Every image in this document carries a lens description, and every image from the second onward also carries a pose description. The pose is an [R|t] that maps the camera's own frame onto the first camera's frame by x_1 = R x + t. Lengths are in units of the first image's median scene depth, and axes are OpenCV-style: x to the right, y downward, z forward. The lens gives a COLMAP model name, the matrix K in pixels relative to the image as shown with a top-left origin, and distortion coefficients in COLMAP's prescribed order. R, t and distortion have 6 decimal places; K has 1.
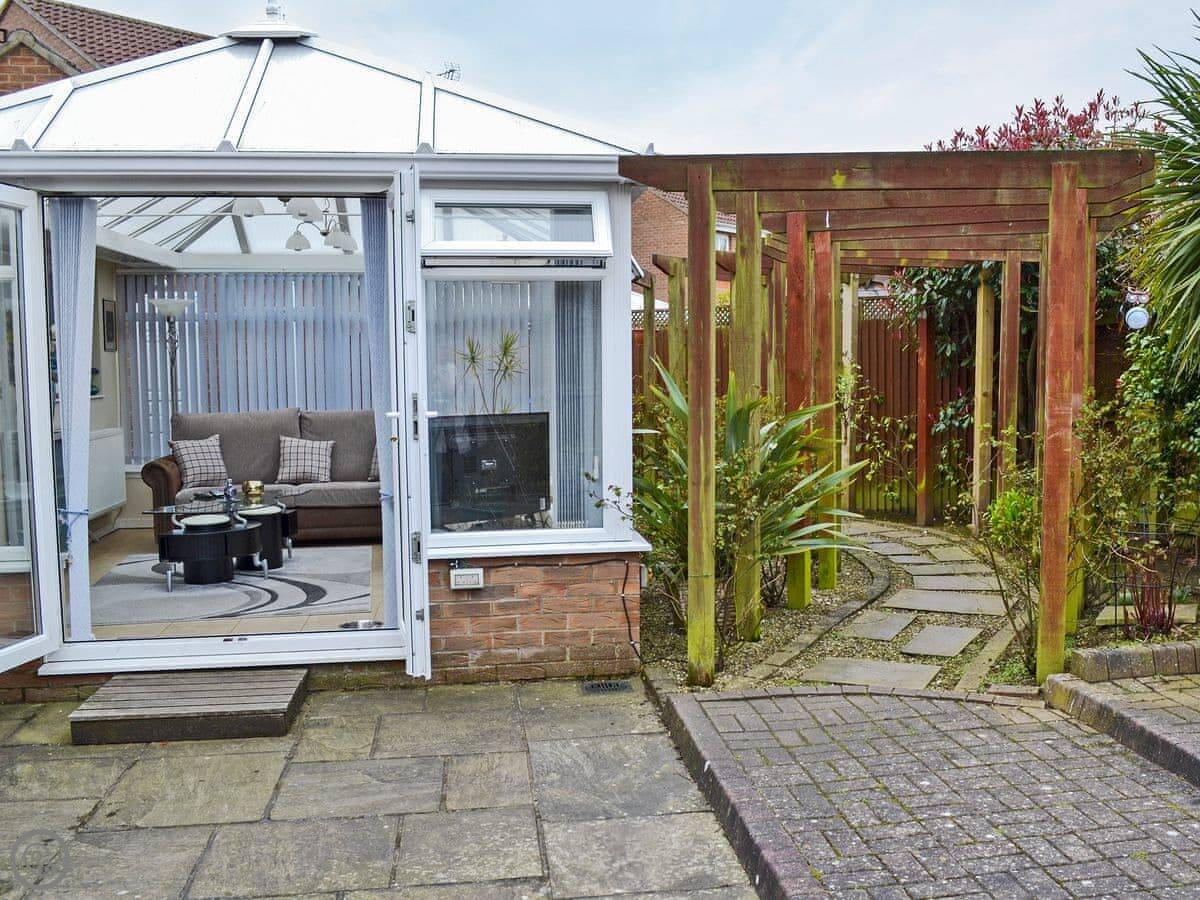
lens RADIAL K [[1235.3, 0, 659.9], [0, 1235.3, 460.5], [0, 0, 1]] dist [-0.063953, 0.000000]
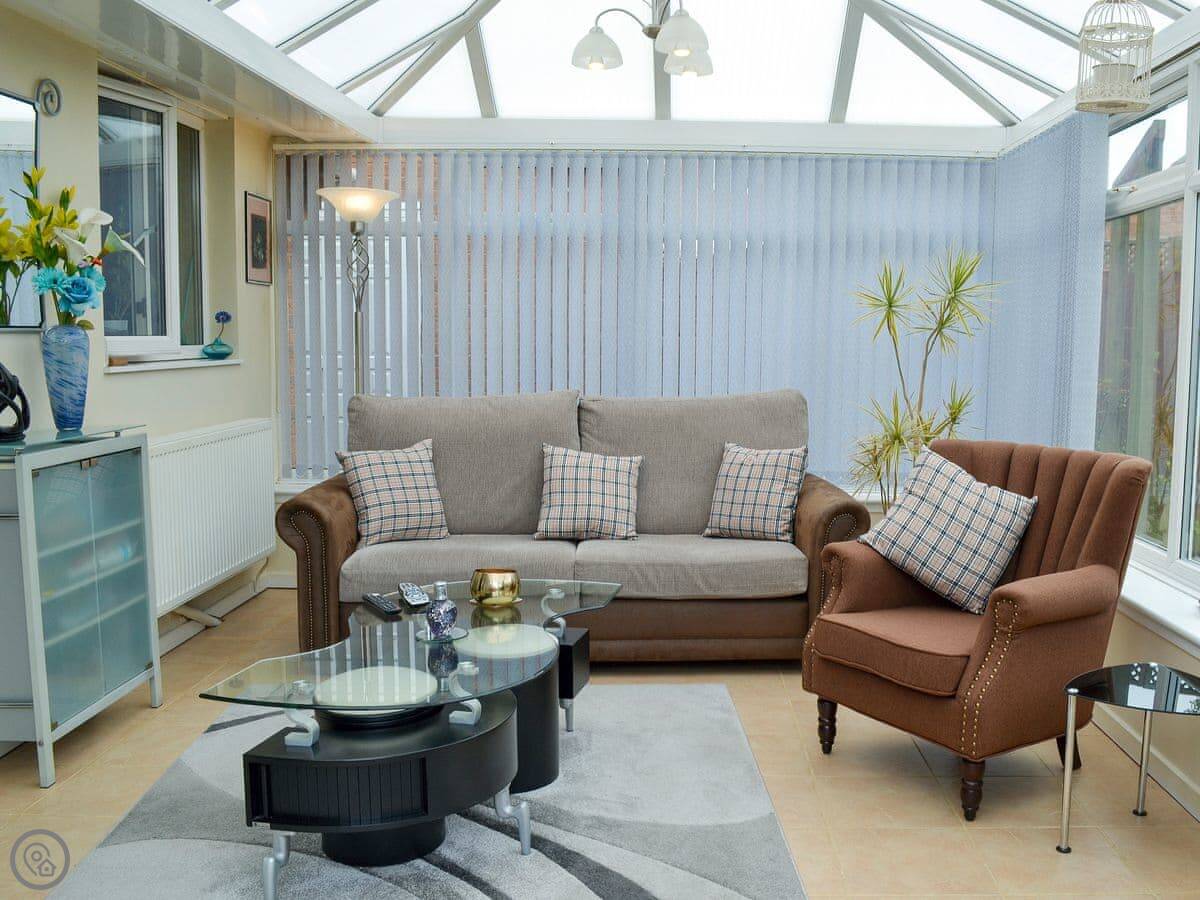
lens RADIAL K [[1235.3, 0, 600.0], [0, 1235.3, 451.9], [0, 0, 1]] dist [-0.063953, 0.000000]
pose [[0.974137, 0.034137, -0.223366, -0.169607], [-0.030686, 0.999350, 0.018904, -0.027800], [0.223867, -0.011561, 0.974551, 0.495449]]
